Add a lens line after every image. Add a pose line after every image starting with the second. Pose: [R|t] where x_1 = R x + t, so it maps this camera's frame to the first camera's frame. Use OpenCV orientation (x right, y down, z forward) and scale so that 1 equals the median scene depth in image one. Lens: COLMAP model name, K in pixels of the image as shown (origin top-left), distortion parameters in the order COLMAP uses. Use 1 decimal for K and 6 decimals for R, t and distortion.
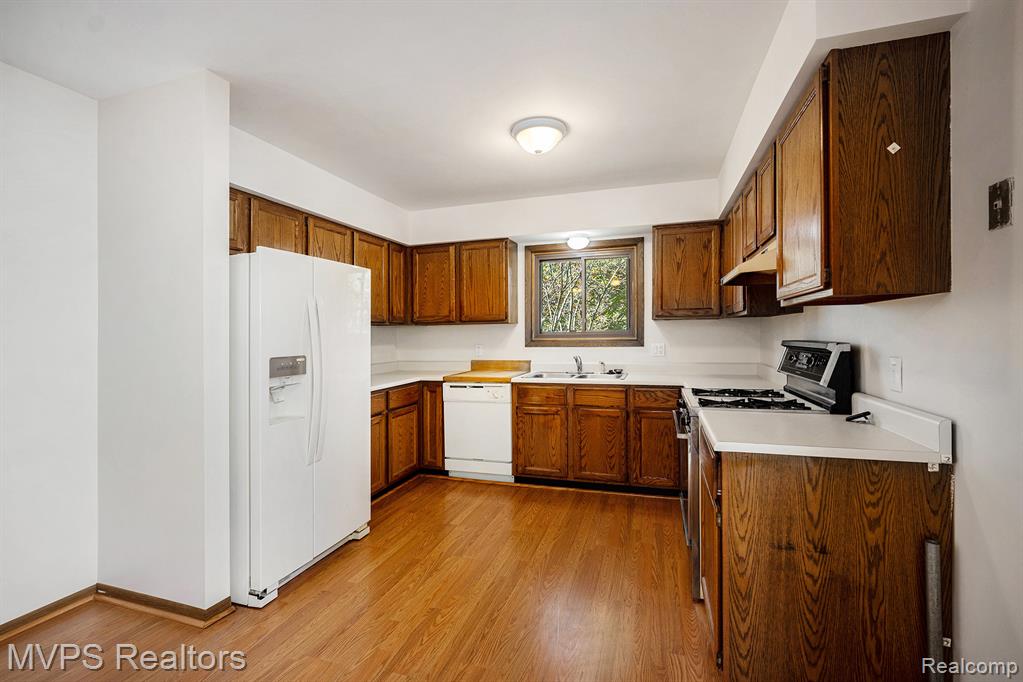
lens RADIAL K [[453.5, 0, 505.6], [0, 453.5, 335.3], [0, 0, 1]] dist [-0.014150, -0.000424]
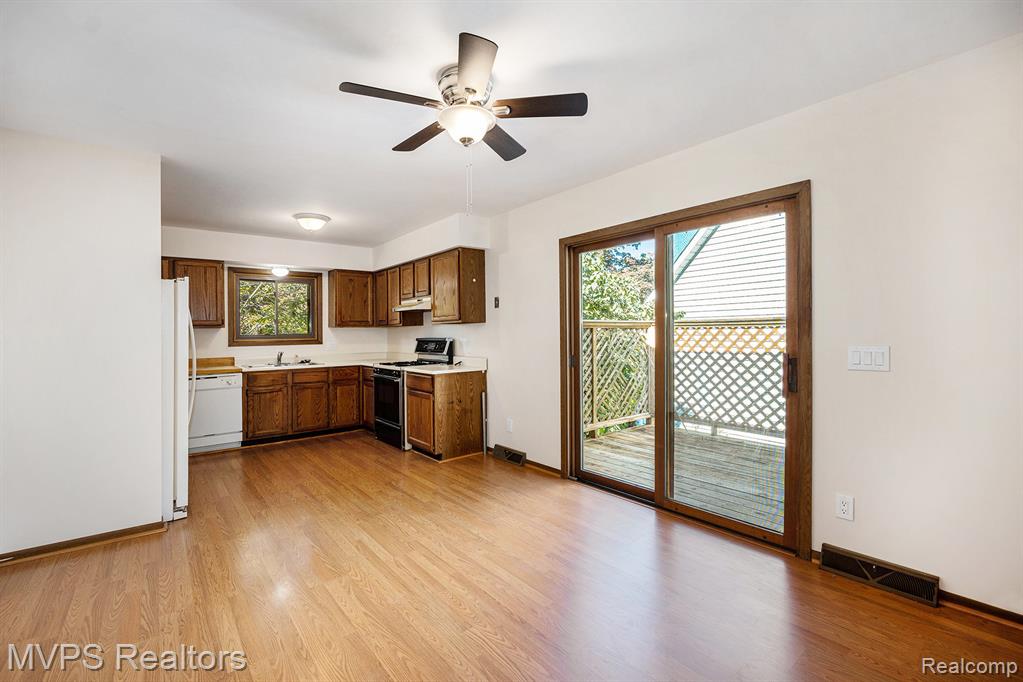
lens RADIAL K [[453.5, 0, 505.6], [0, 453.5, 335.3], [0, 0, 1]] dist [-0.014150, -0.000424]
pose [[0.557499, 0.000168, 0.830178, -0.701311], [0.008402, 0.999948, -0.005845, 0.010083], [-0.830135, 0.010234, 0.557468, -0.422089]]
